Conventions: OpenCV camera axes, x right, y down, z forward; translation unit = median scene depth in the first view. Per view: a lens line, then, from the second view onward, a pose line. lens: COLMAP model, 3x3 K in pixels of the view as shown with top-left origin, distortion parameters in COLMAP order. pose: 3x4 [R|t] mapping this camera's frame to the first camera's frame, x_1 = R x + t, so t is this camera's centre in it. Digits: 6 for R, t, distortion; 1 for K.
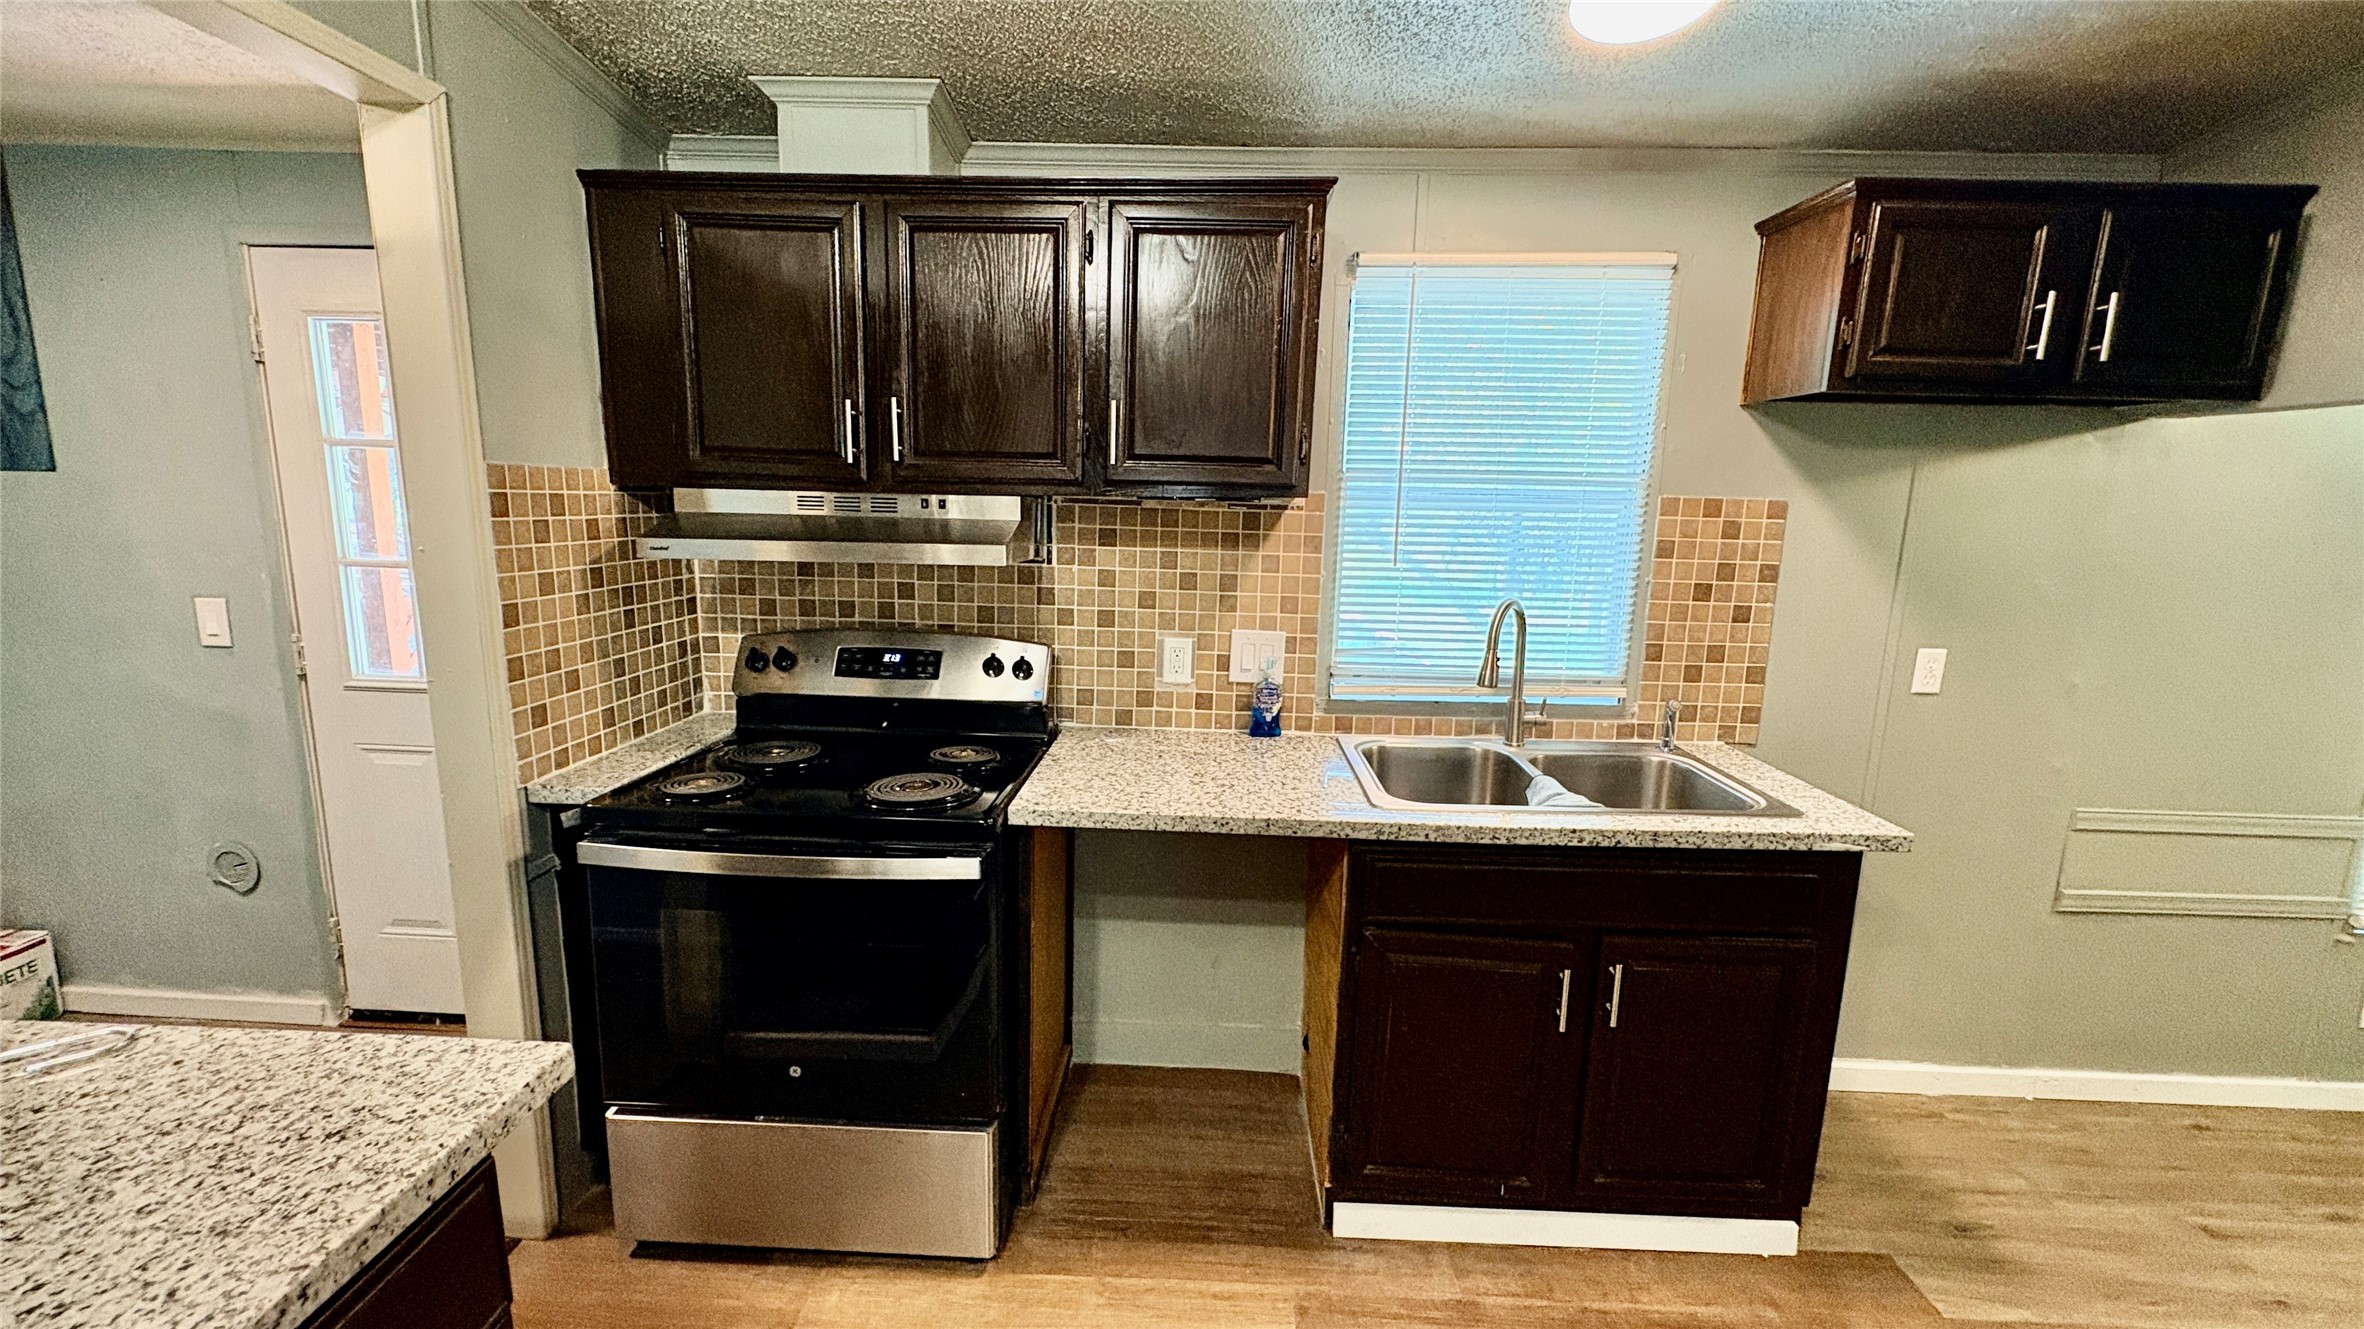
lens RADIAL K [[941.9, 0, 1176.0], [0, 941.9, 664.0], [0, 0, 1]] dist [-0.000033, 0.000320]
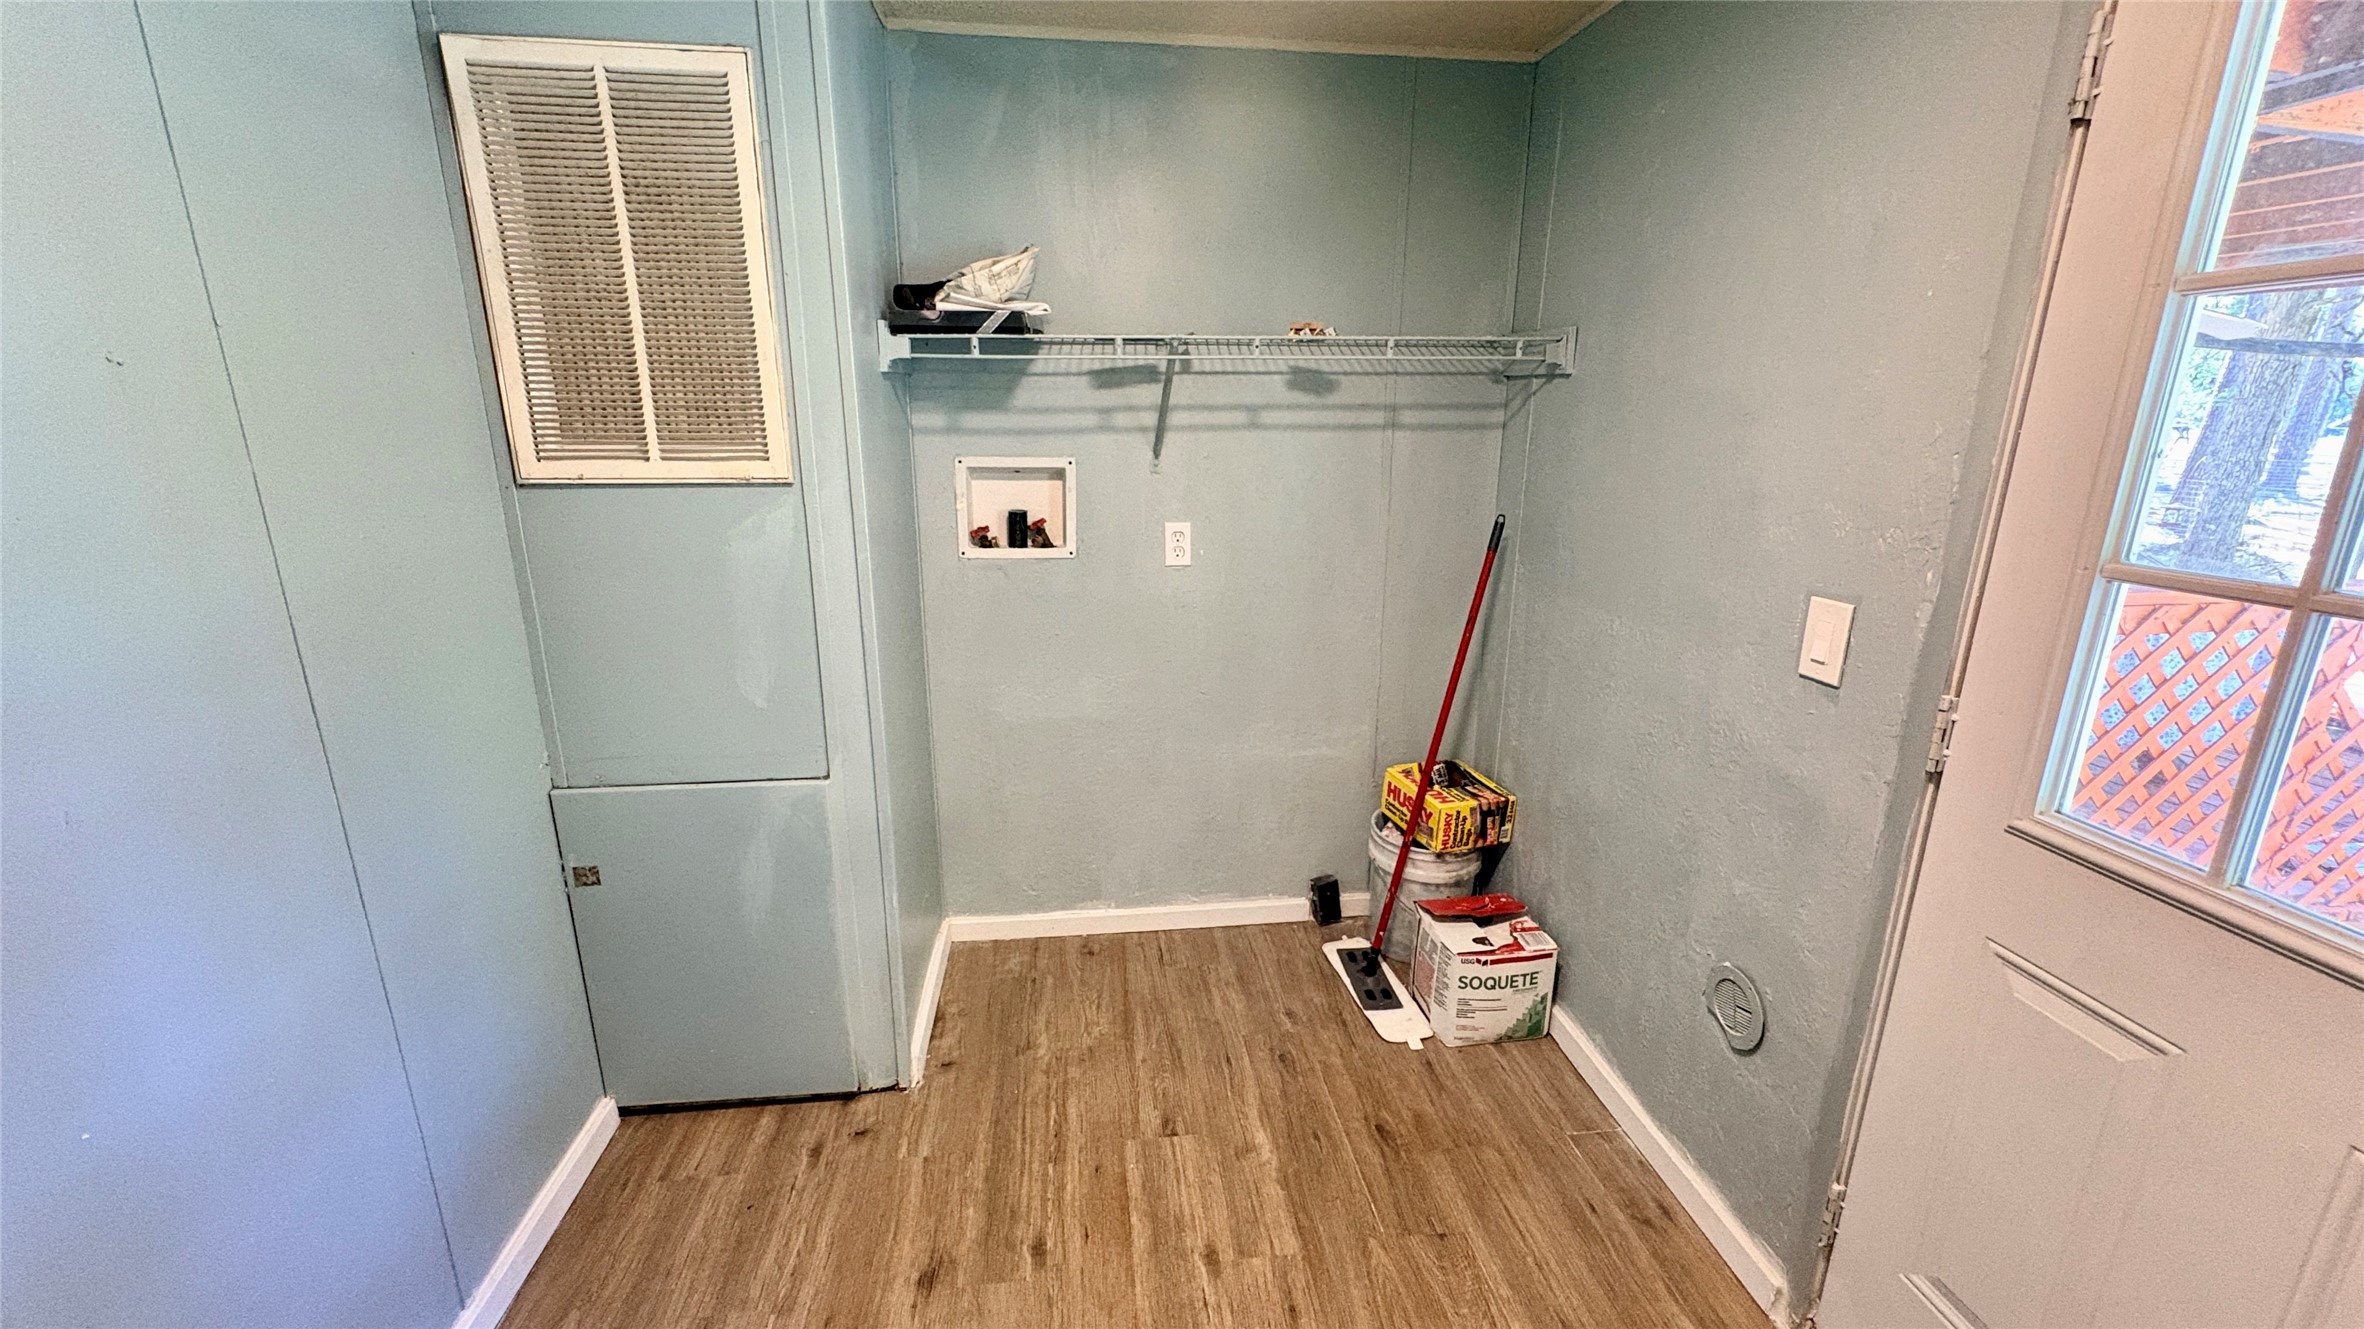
lens RADIAL K [[941.9, 0, 1170.8], [0, 941.9, 664.0], [0, 0, 1]] dist [-0.000033, 0.000320]
pose [[0.149271, 0.228128, -0.962121, -0.532695], [-0.167980, 0.964729, 0.202684, -0.084489], [0.974423, 0.131362, 0.182327, 0.515071]]
